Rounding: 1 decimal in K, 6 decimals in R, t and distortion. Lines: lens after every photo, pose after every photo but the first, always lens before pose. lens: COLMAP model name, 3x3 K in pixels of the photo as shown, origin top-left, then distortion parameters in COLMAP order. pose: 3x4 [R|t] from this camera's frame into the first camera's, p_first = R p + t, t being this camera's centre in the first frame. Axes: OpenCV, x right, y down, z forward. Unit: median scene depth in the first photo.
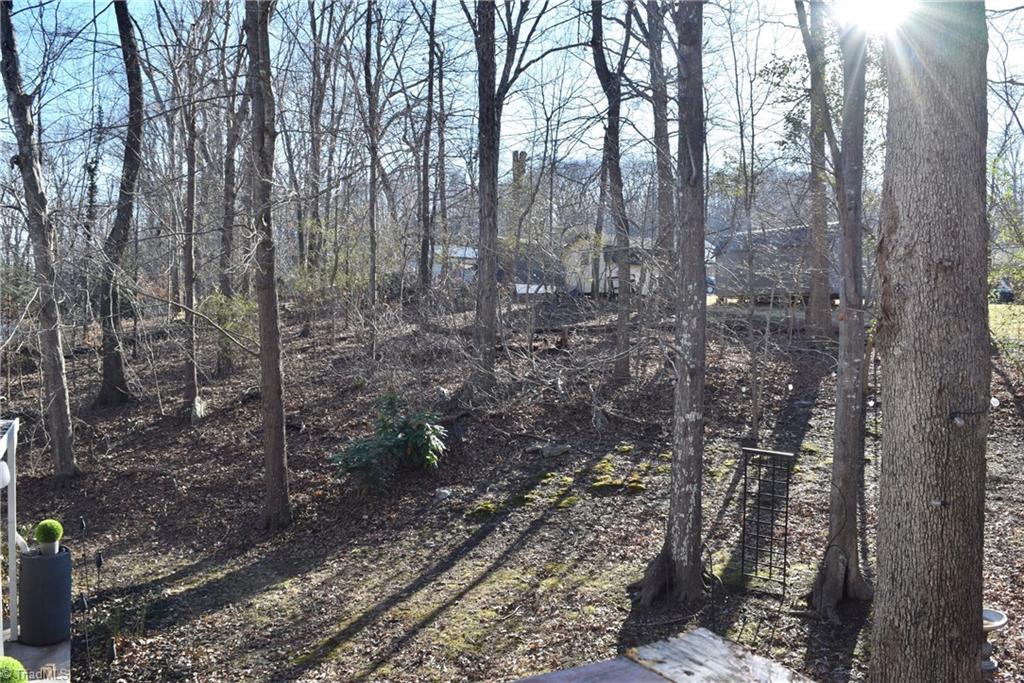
lens RADIAL K [[802.4, 0, 512.0], [0, 802.4, 341.5], [0, 0, 1]] dist [-0.100626, 0.030670]
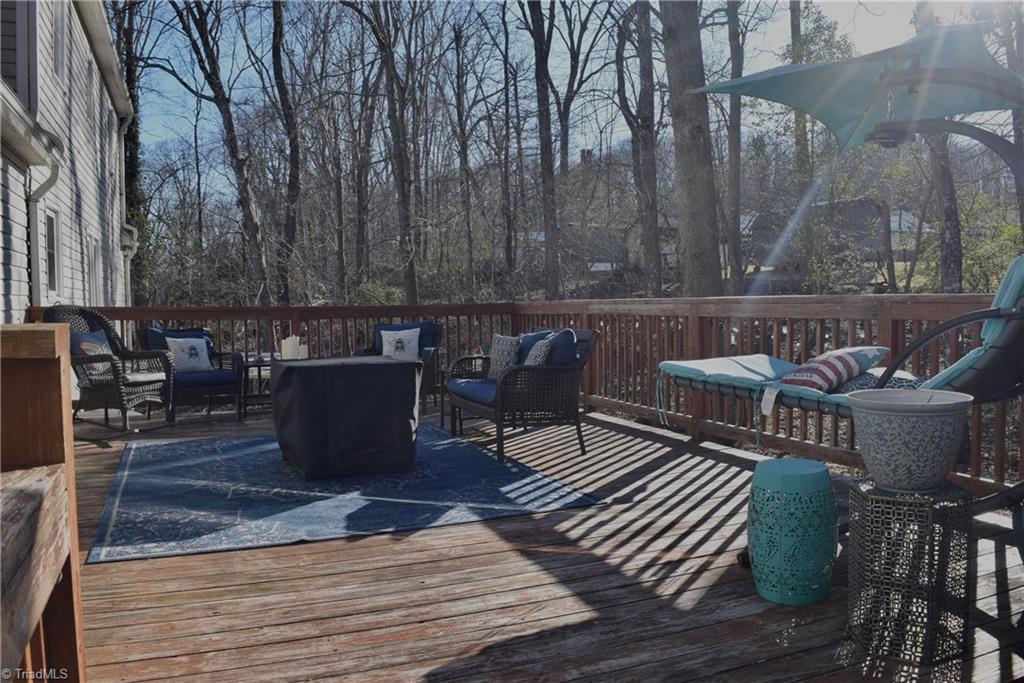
lens RADIAL K [[802.4, 0, 512.0], [0, 802.4, 341.5], [0, 0, 1]] dist [-0.100626, 0.030670]
pose [[0.993300, -0.035263, -0.110053, 0.011565], [0.038871, 0.998769, 0.030813, 0.002604], [0.108831, -0.034885, 0.993448, -0.103127]]
